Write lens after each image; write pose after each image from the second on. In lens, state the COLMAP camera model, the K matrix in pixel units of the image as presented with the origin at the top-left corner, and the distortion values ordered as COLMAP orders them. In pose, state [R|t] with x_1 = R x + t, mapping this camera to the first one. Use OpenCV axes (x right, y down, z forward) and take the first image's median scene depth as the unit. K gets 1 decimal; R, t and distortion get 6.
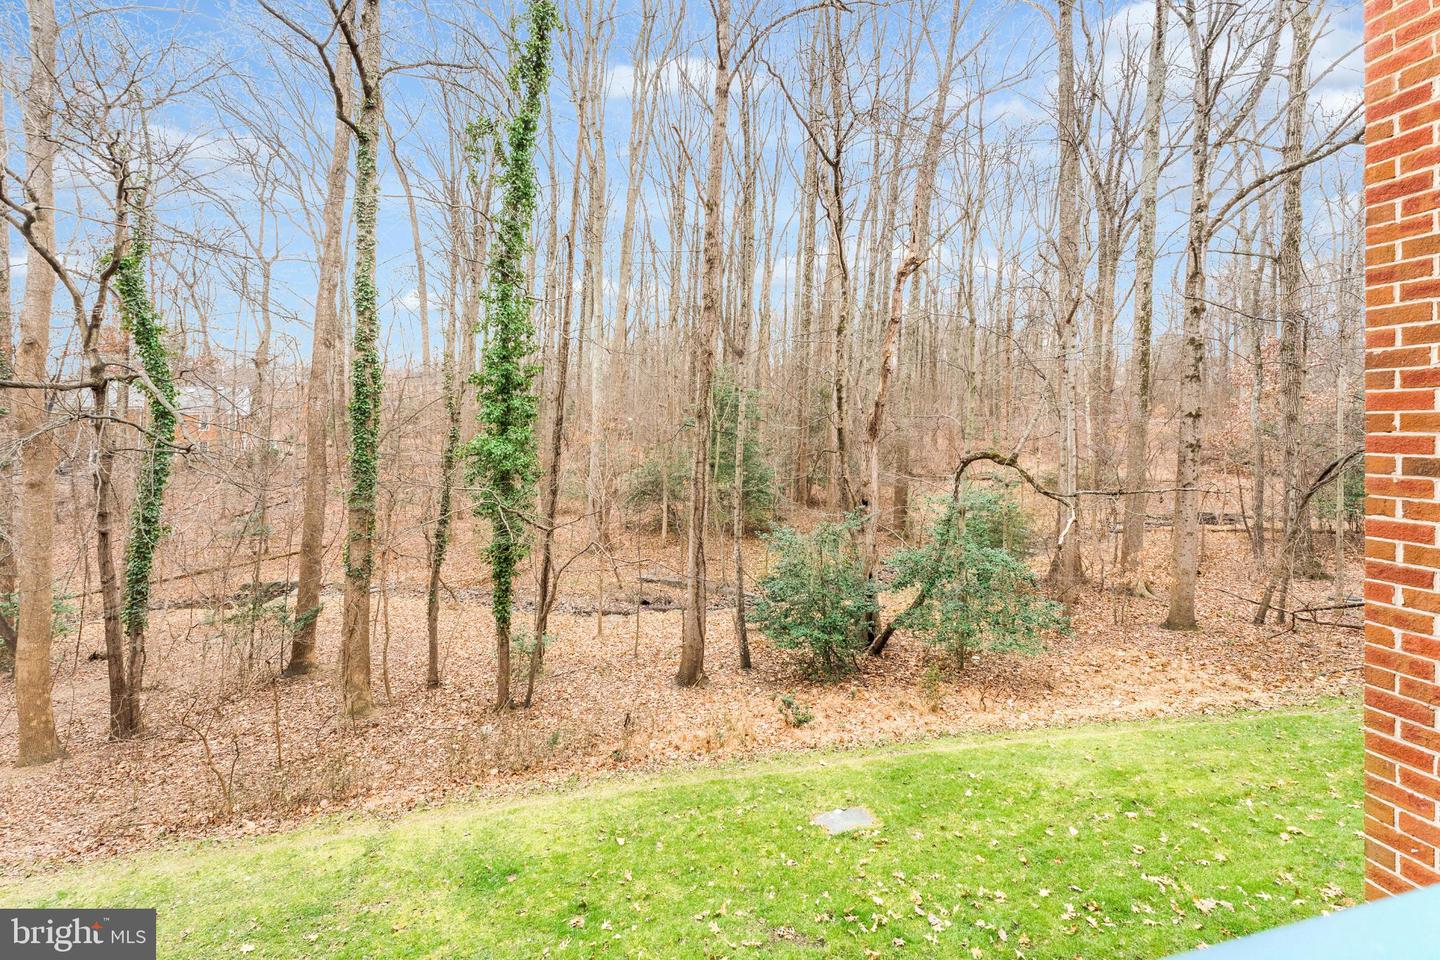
lens RADIAL K [[606.4, 0, 722.0], [0, 606.4, 416.3], [0, 0, 1]] dist [0.000274, -0.000123]
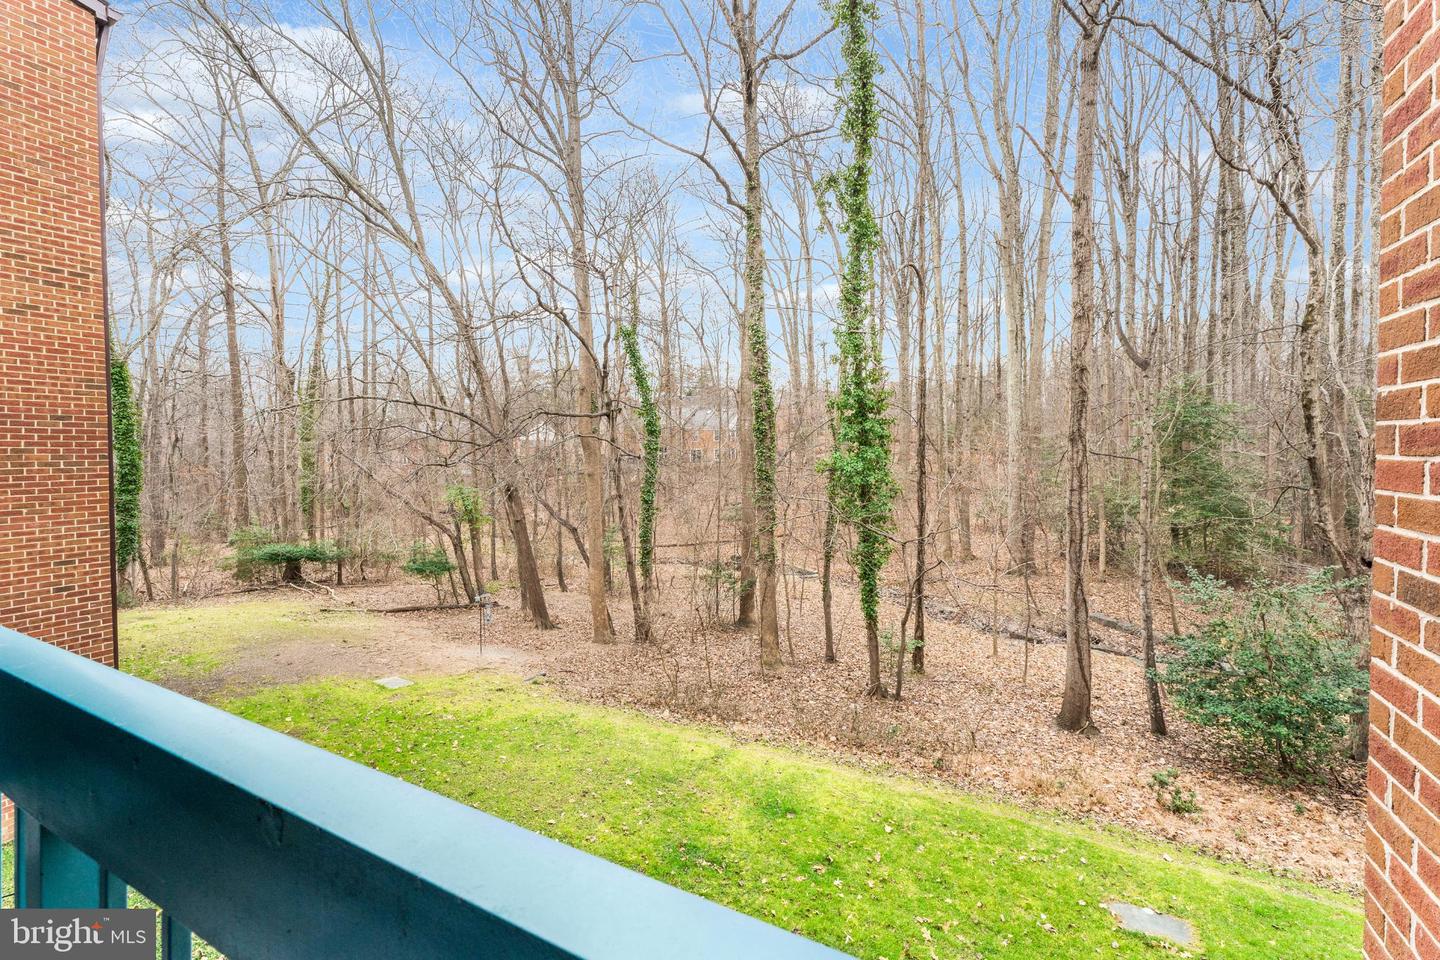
lens RADIAL K [[578.6, 0, 738.7], [0, 578.6, 466.1], [0, 0, 1]] dist [0.000509, 0.000019]
pose [[0.785202, 0.045745, -0.617548, 0.124020], [-0.010657, 0.998118, 0.060385, -0.008191], [0.619148, -0.040833, 0.784212, 0.019407]]
